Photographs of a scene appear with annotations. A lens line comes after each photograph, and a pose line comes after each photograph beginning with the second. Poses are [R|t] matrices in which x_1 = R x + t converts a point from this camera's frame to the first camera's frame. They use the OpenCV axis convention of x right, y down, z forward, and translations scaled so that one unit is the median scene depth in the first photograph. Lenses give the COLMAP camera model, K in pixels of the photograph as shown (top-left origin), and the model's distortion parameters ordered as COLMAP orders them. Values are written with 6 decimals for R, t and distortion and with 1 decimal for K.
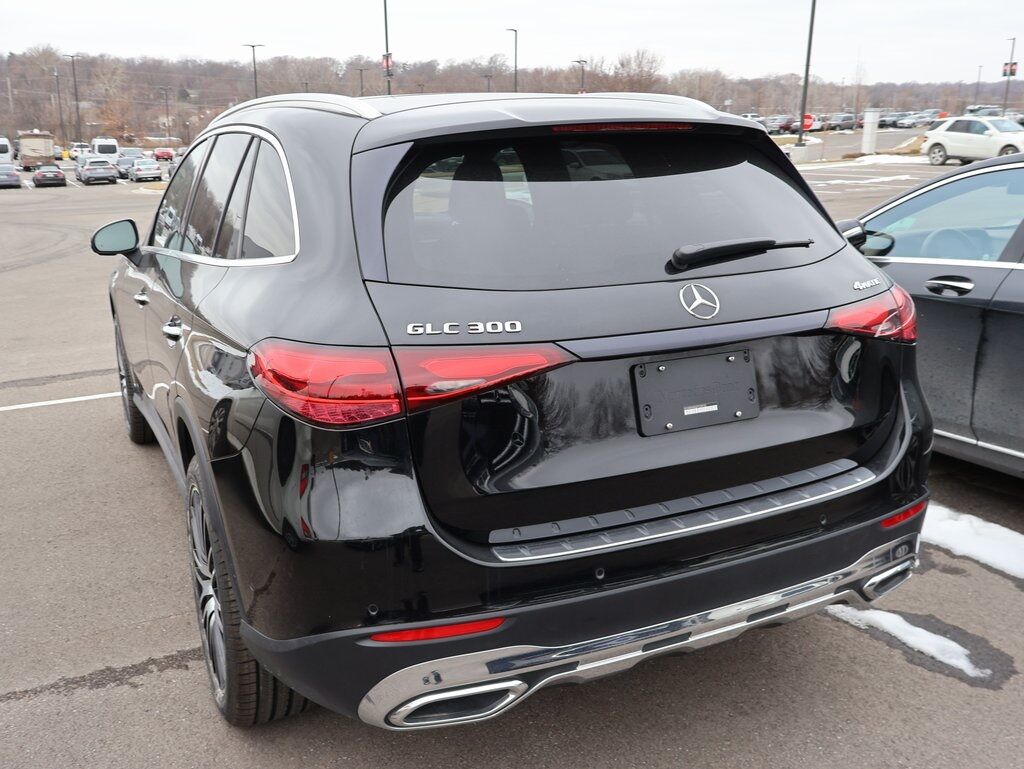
lens RADIAL K [[1018.4, 0, 511.2], [0, 1018.4, 370.8], [0, 0, 1]] dist [-0.048521, -0.006319]
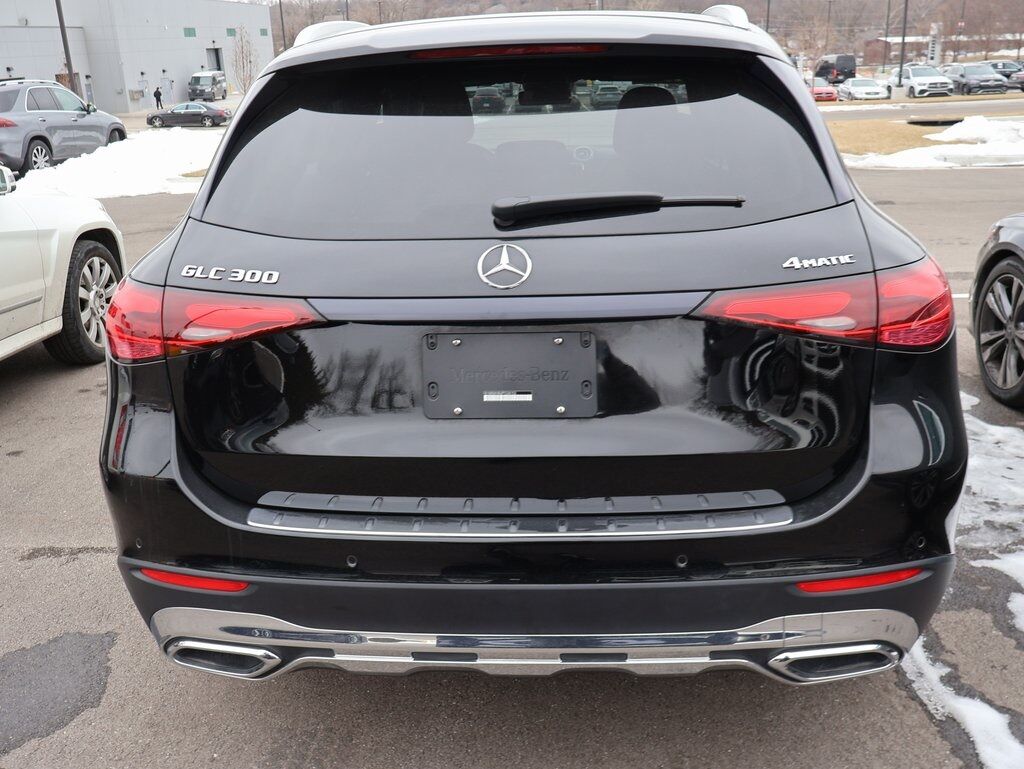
lens RADIAL K [[992.6, 0, 512.3], [0, 992.6, 369.4], [0, 0, 1]] dist [-0.006157, 0.015286]
pose [[0.859308, 0.135353, -0.493223, 0.381422], [-0.097145, 0.989986, 0.102427, -0.044083], [0.502147, -0.040102, 0.863852, 0.198589]]
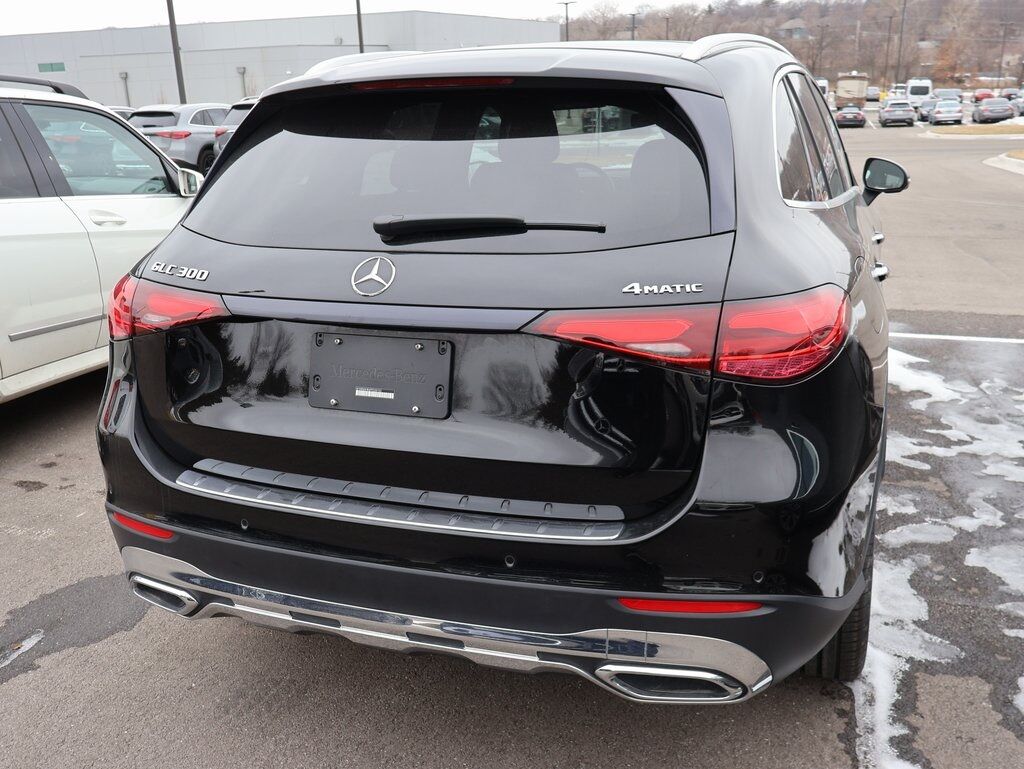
lens RADIAL K [[992.6, 0, 512.3], [0, 992.6, 369.4], [0, 0, 1]] dist [-0.006157, 0.015286]
pose [[0.675088, 0.190666, -0.712673, 0.591805], [-0.148581, 0.981370, 0.121807, -0.072929], [0.722620, 0.023659, 0.690840, 0.304664]]
